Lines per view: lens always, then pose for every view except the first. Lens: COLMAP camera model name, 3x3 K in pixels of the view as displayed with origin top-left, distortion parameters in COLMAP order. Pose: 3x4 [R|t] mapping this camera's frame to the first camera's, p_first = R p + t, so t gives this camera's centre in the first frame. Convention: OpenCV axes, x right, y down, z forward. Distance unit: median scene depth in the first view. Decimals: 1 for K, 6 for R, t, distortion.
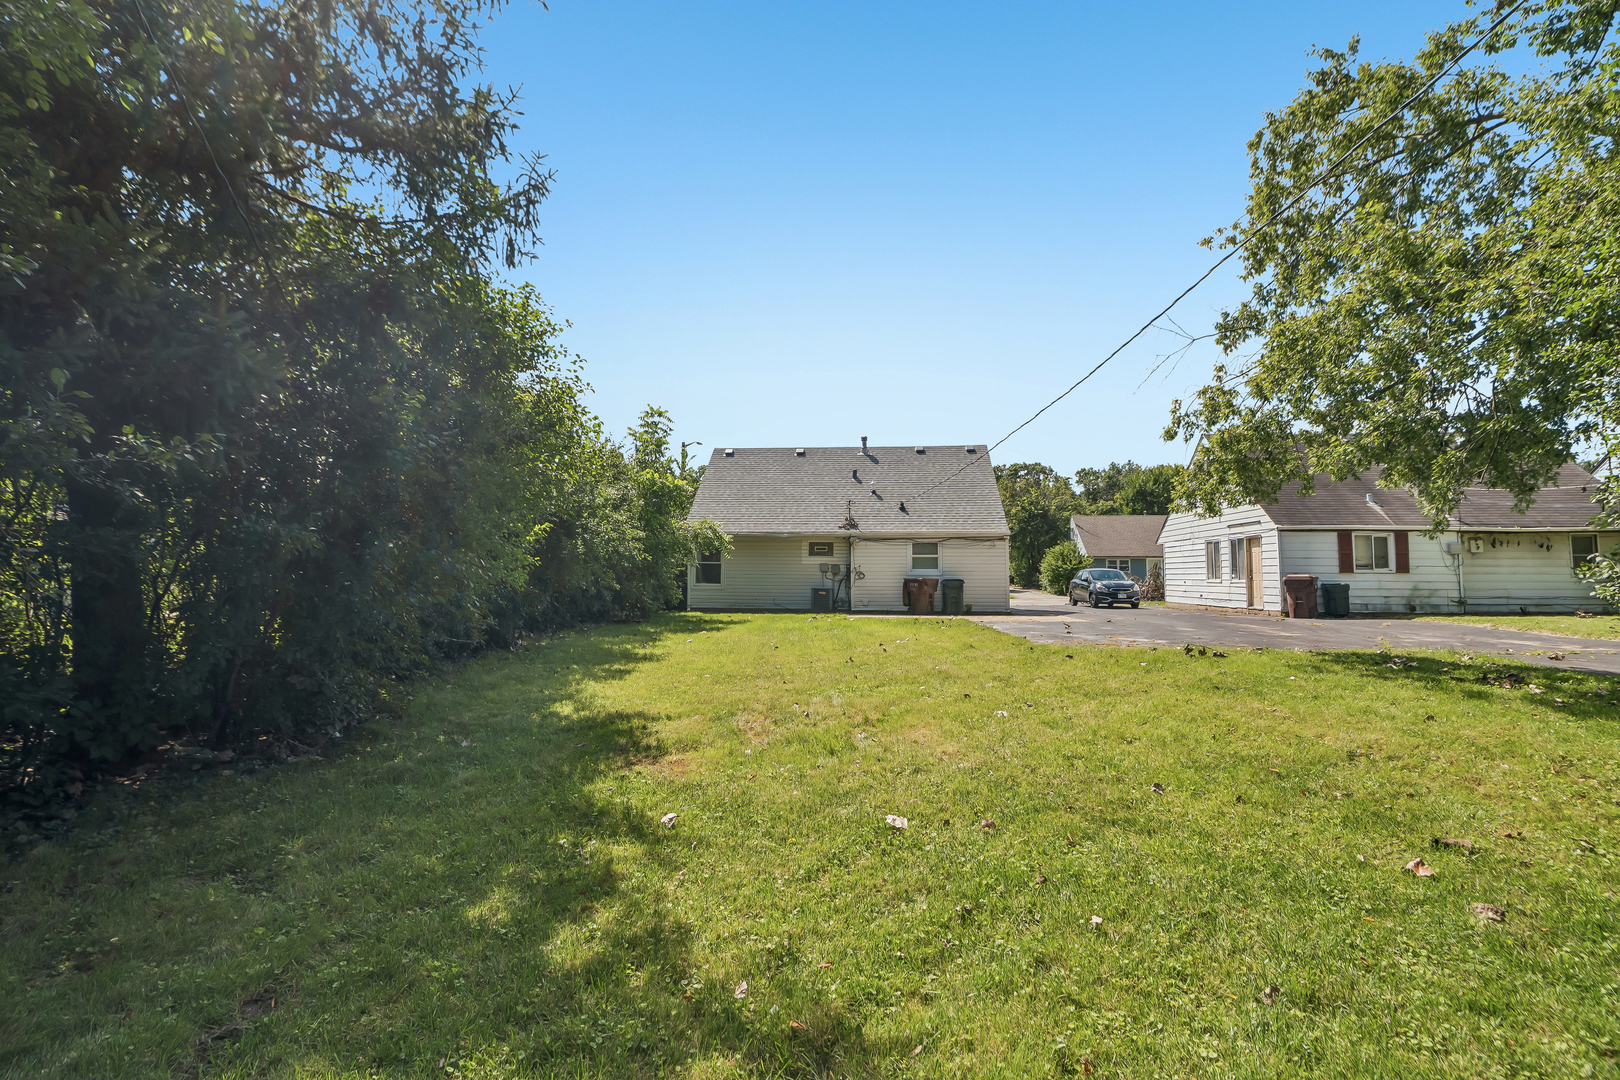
lens RADIAL K [[748.0, 0, 795.7], [0, 748.0, 532.7], [0, 0, 1]] dist [-0.017427, 0.000237]
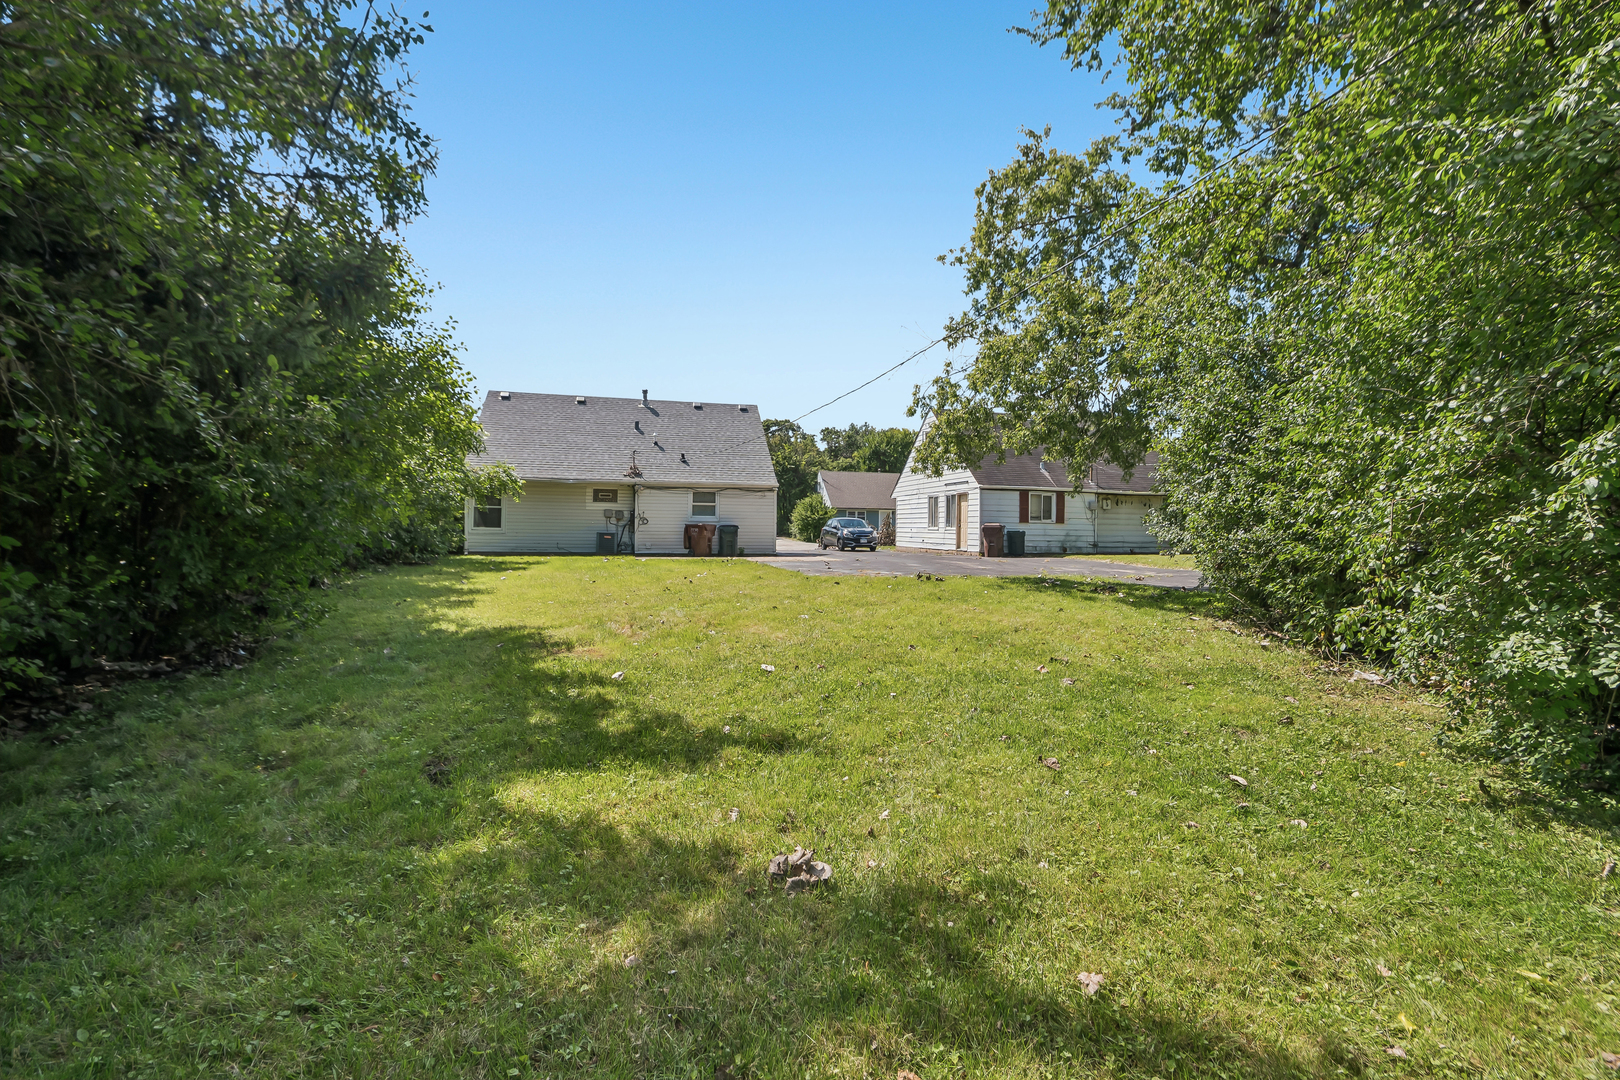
lens RADIAL K [[748.0, 0, 816.8], [0, 748.0, 539.4], [0, 0, 1]] dist [-0.017427, 0.000237]
pose [[0.934252, 0.001266, 0.356610, -0.103778], [-0.028330, 0.997097, 0.070680, 0.001059], [-0.355486, -0.076135, 0.931576, -0.152523]]
